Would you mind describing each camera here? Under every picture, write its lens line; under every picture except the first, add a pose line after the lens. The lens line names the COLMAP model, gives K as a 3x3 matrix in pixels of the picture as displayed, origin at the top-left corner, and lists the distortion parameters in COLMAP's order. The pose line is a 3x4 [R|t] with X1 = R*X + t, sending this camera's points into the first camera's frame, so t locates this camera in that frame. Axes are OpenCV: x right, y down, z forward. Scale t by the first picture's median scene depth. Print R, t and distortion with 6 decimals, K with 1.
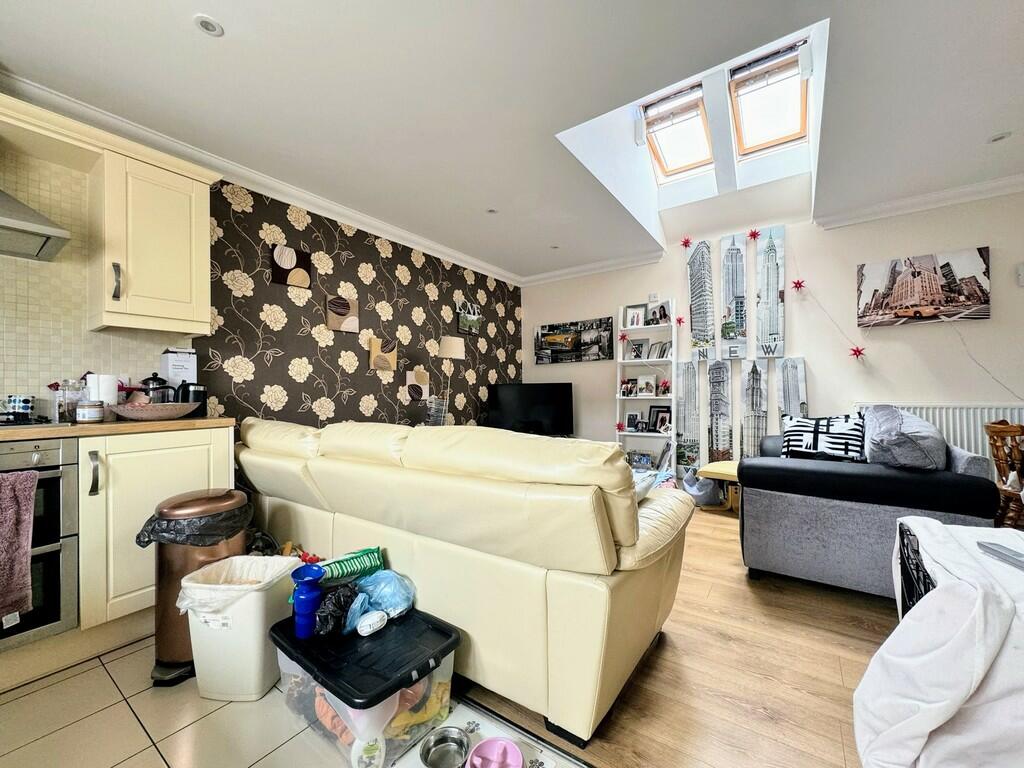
lens RADIAL K [[410.9, 0, 511.2], [0, 410.9, 386.3], [0, 0, 1]] dist [0.003297, 0.000137]
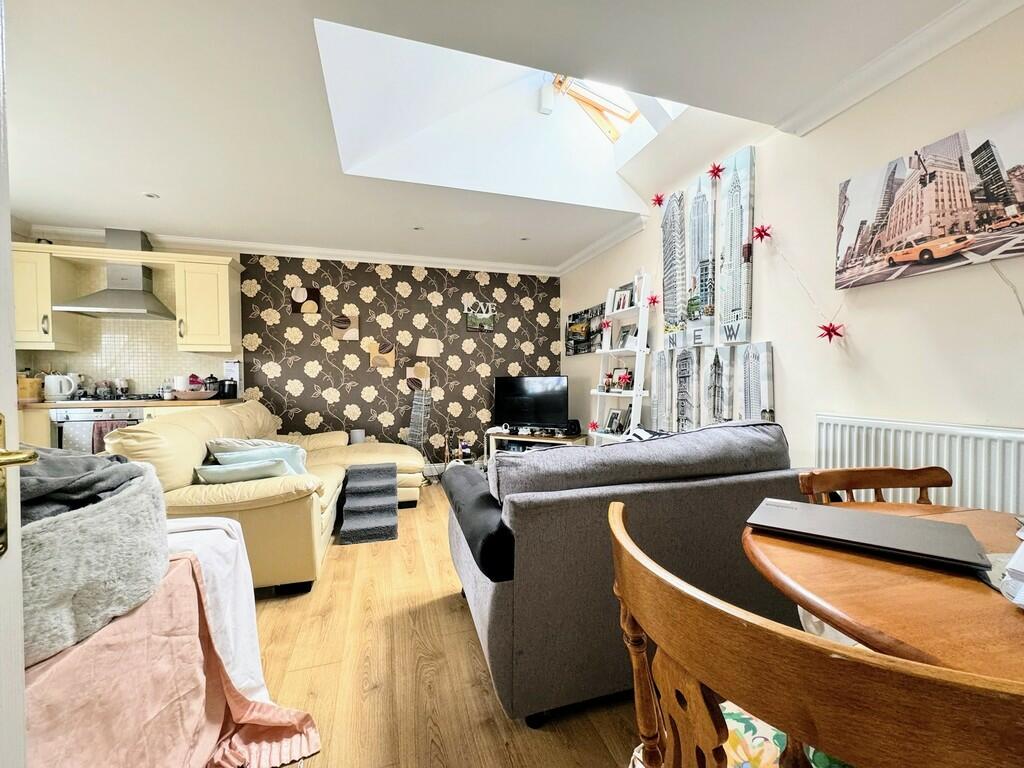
lens RADIAL K [[410.9, 0, 510.3], [0, 410.9, 386.9], [0, 0, 1]] dist [0.003297, 0.000137]
pose [[0.789426, 0.020515, -0.613503, 0.802024], [0.003183, 0.999291, 0.037510, -0.024587], [0.613838, -0.031564, 0.788801, 0.222062]]
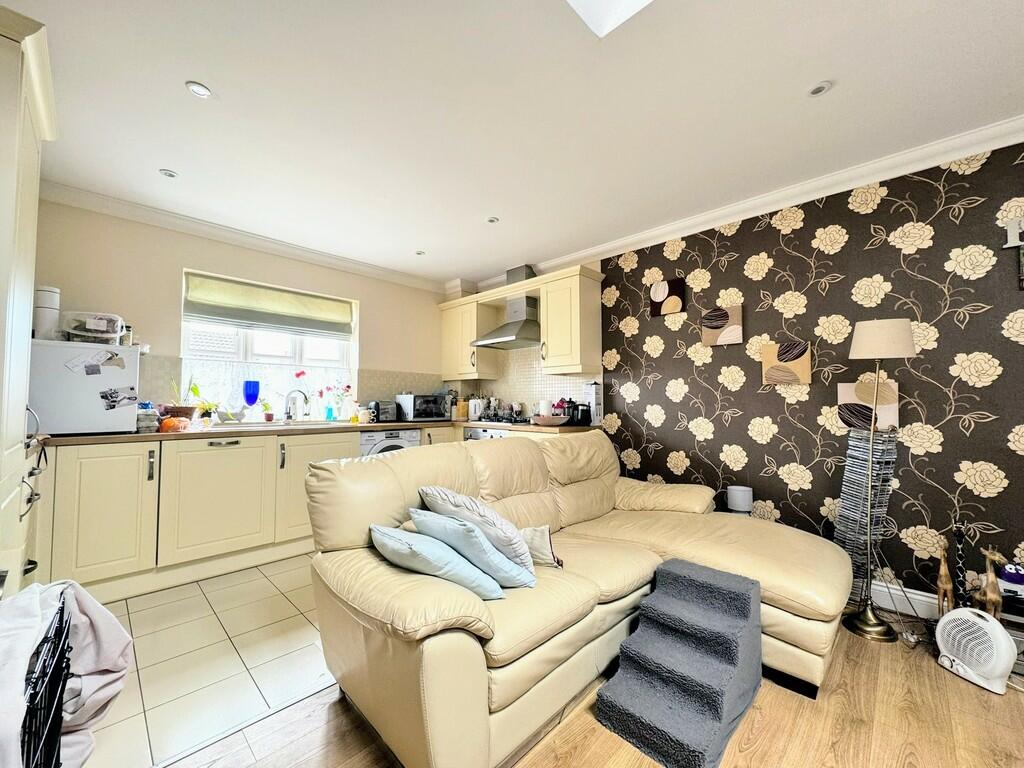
lens RADIAL K [[410.9, 0, 510.3], [0, 410.9, 386.2], [0, 0, 1]] dist [0.003297, 0.000137]
pose [[-0.159273, -0.025497, -0.986905, 0.504853], [0.014574, 0.999497, -0.028174, -0.022738], [0.987127, -0.018870, -0.158821, 0.622620]]
